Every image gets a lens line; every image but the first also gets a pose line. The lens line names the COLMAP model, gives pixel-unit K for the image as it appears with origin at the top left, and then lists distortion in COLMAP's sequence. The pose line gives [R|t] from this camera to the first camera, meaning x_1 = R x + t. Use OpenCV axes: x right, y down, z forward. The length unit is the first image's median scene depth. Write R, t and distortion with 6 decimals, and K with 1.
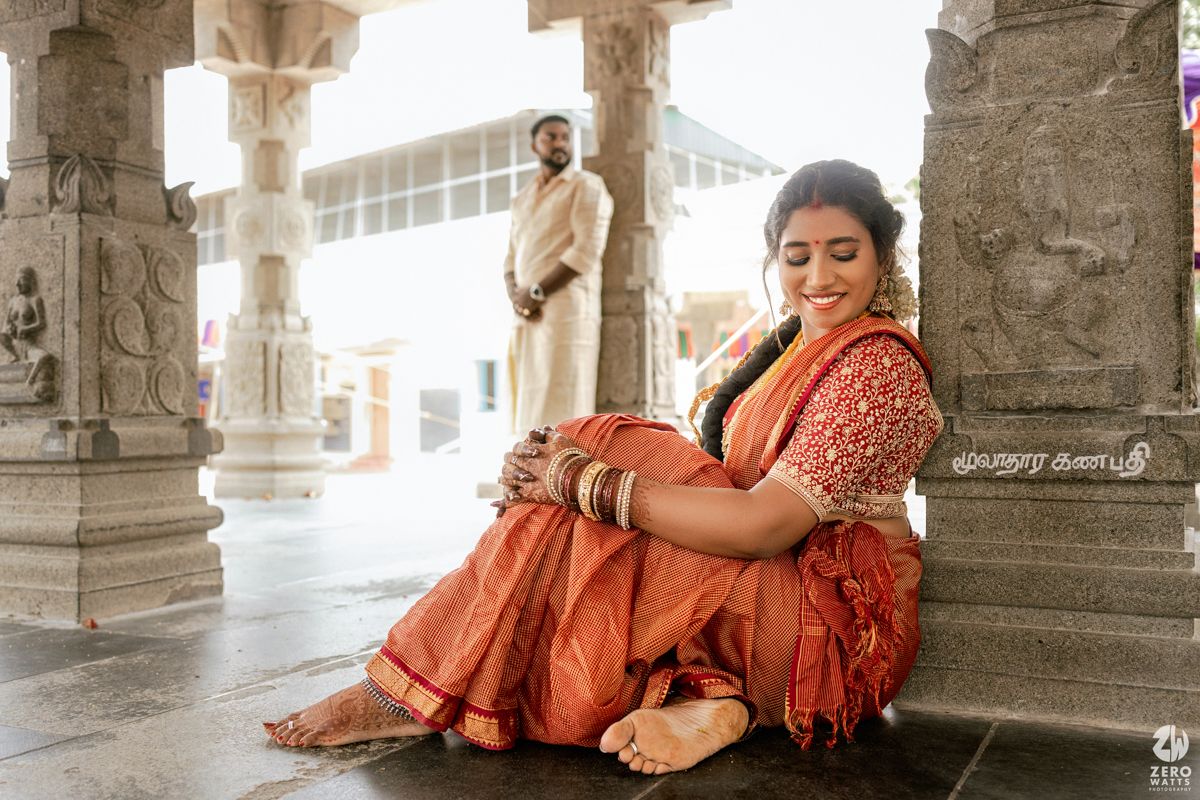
lens RADIAL K [[1201.4, 0, 595.2], [0, 1201.4, 399.9], [0, 0, 1]] dist [0.005701, 0.000000]
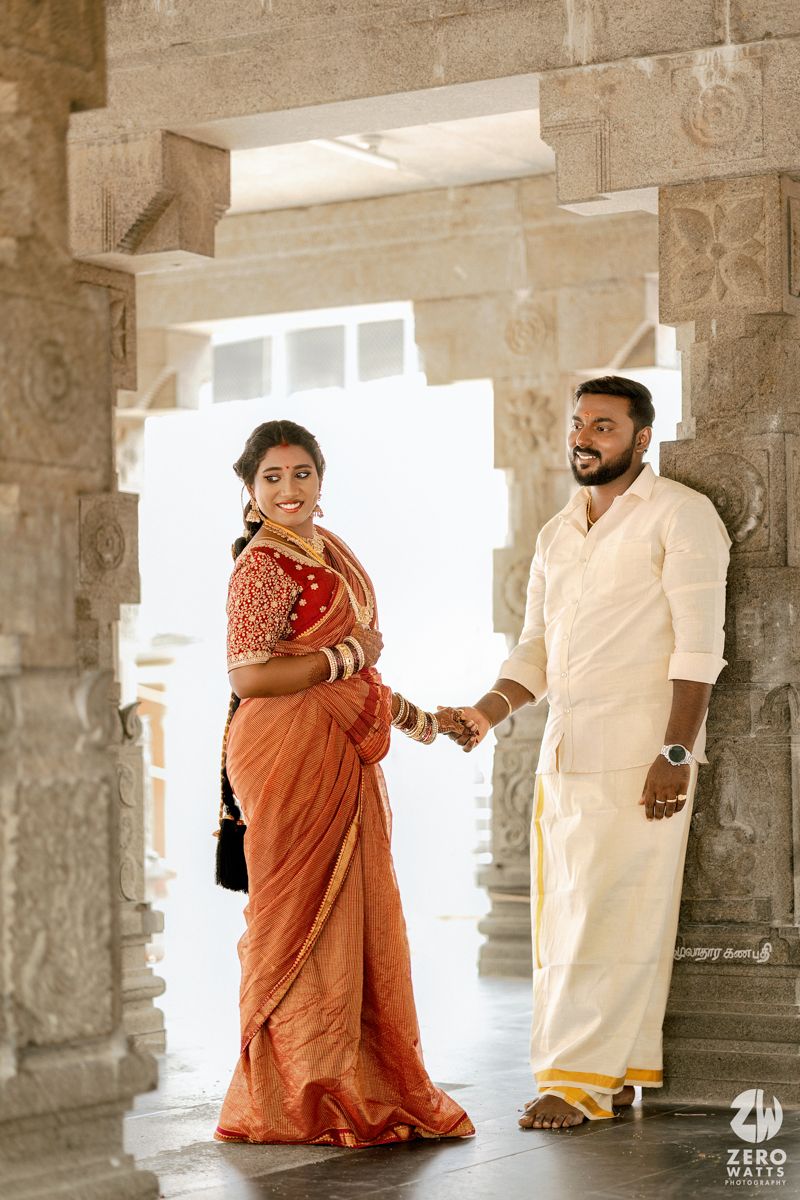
lens RADIAL K [[2922.9, 0, 409.0], [0, 2922.9, 602.5], [0, 0, 1]] dist [-0.012490, 0.000000]
pose [[0.997531, -0.009043, -0.069636, 0.142578], [0.006586, 0.999350, -0.035431, -0.191134], [0.069911, 0.034885, 0.996943, -2.017084]]
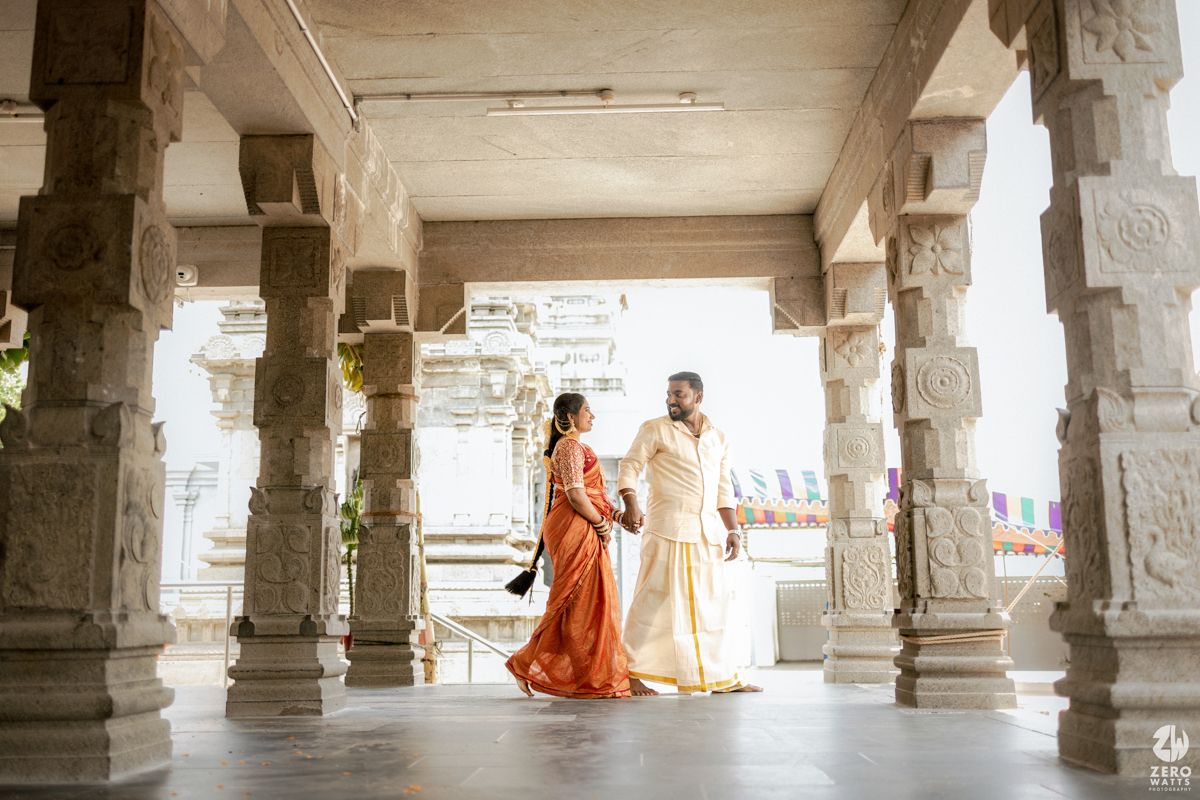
lens RADIAL K [[1201.4, 0, 597.8], [0, 1201.4, 395.5], [0, 0, 1]] dist [0.005701, 0.000000]
pose [[0.412326, -0.165225, -0.895929, 1.680088], [0.016649, 0.984619, -0.173919, 0.012530], [0.910884, 0.056795, 0.408735, 0.673800]]
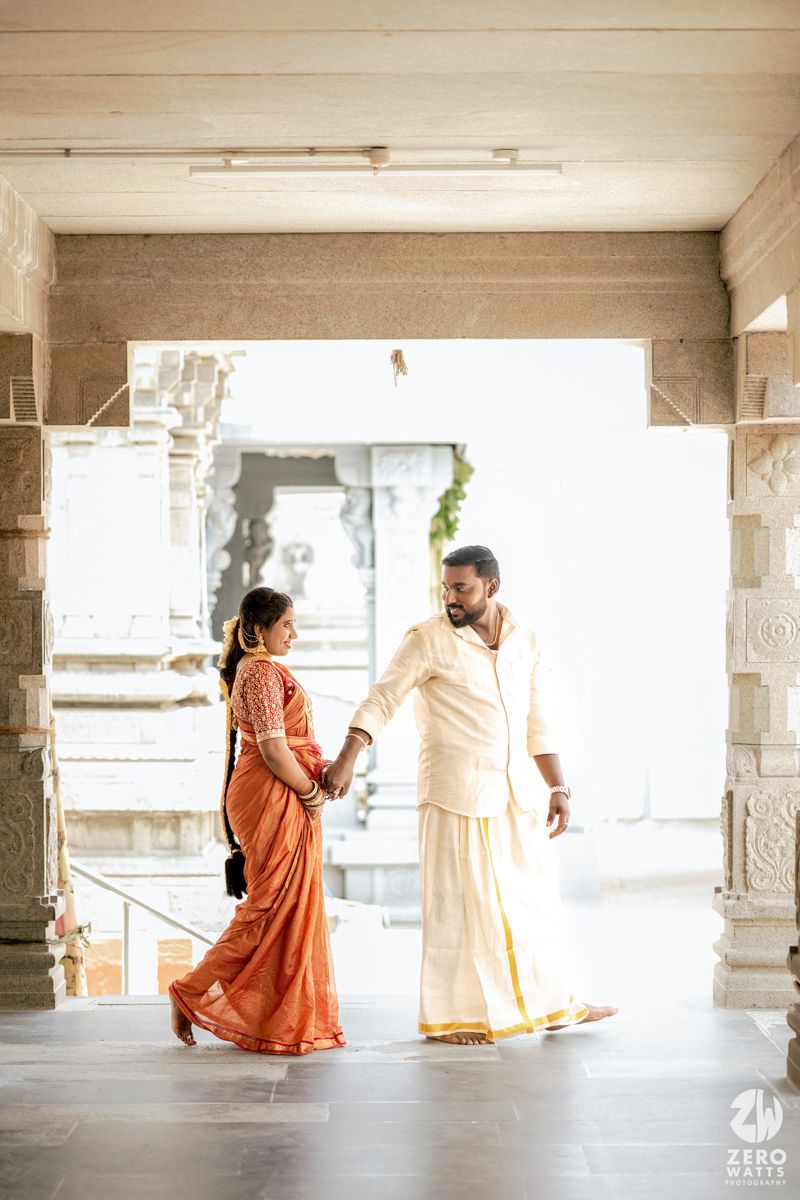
lens RADIAL K [[2922.9, 0, 405.5], [0, 2922.9, 581.2], [0, 0, 1]] dist [-0.012490, 0.000000]
pose [[0.443385, -0.010072, -0.896275, 2.885290], [0.010797, 0.999924, -0.005896, -0.394031], [0.896266, -0.007063, 0.443460, 0.062021]]
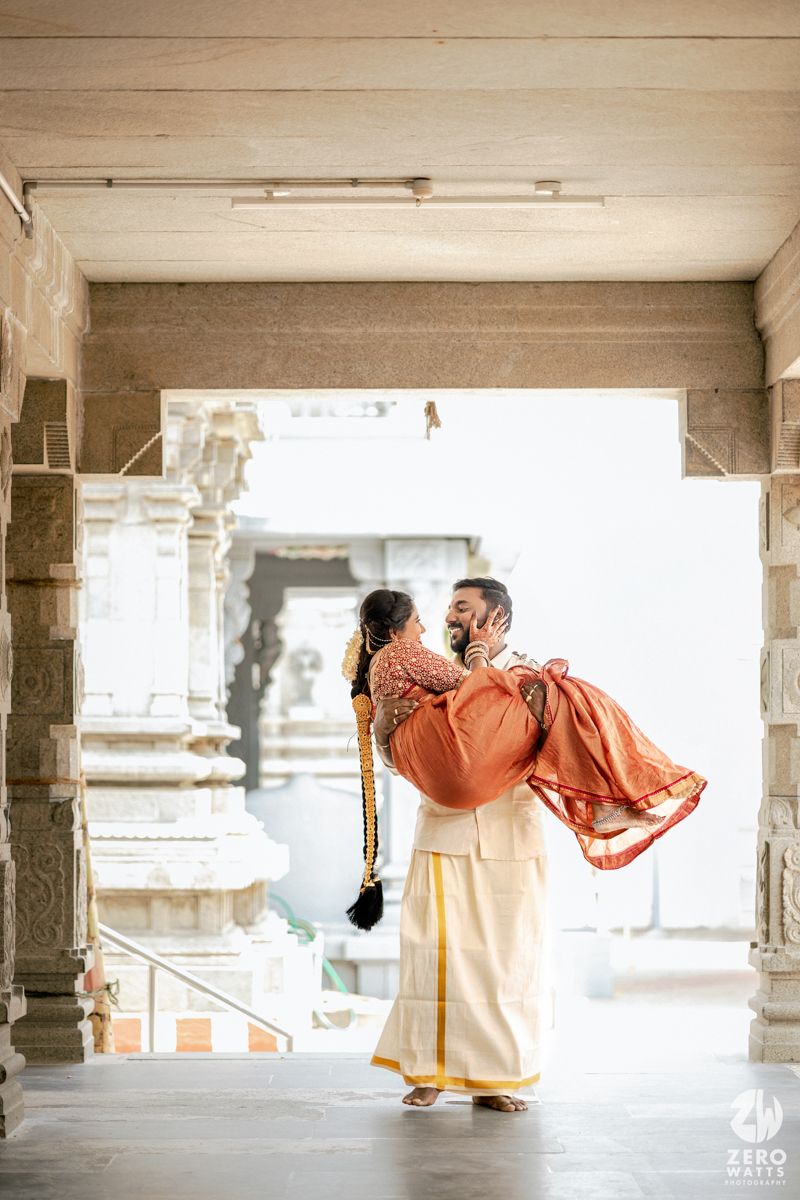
lens RADIAL K [[2922.9, 0, 411.4], [0, 2922.9, 598.5], [0, 0, 1]] dist [-0.012490, 0.000000]
pose [[0.446908, -0.046198, -0.893386, 2.835012], [0.009015, 0.998848, -0.047142, -0.270378], [0.894534, 0.013015, 0.446809, 0.023582]]
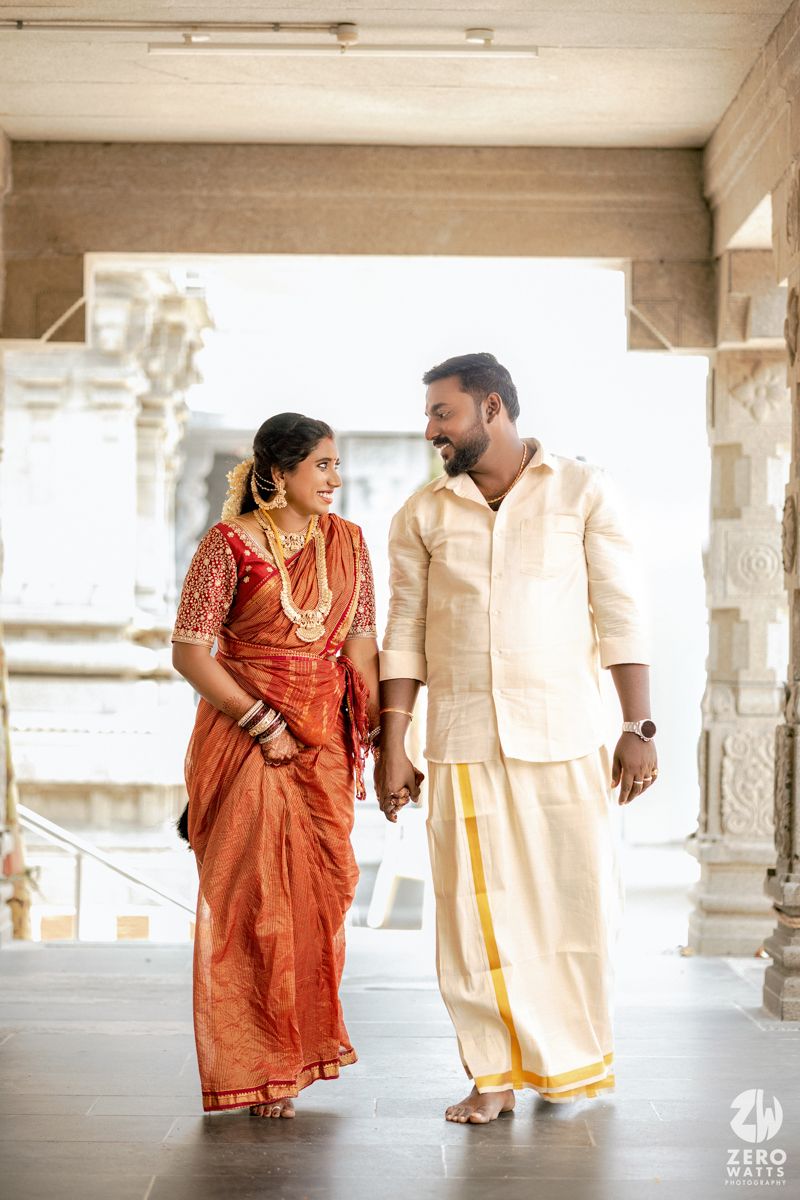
lens RADIAL K [[2922.9, 0, 412.1], [0, 2922.9, 603.2], [0, 0, 1]] dist [-0.012490, 0.000000]
pose [[0.451762, -0.015660, -0.892001, 2.743486], [-0.002203, 0.999823, -0.018669, -0.213900], [0.892136, 0.010399, 0.451648, 0.153211]]
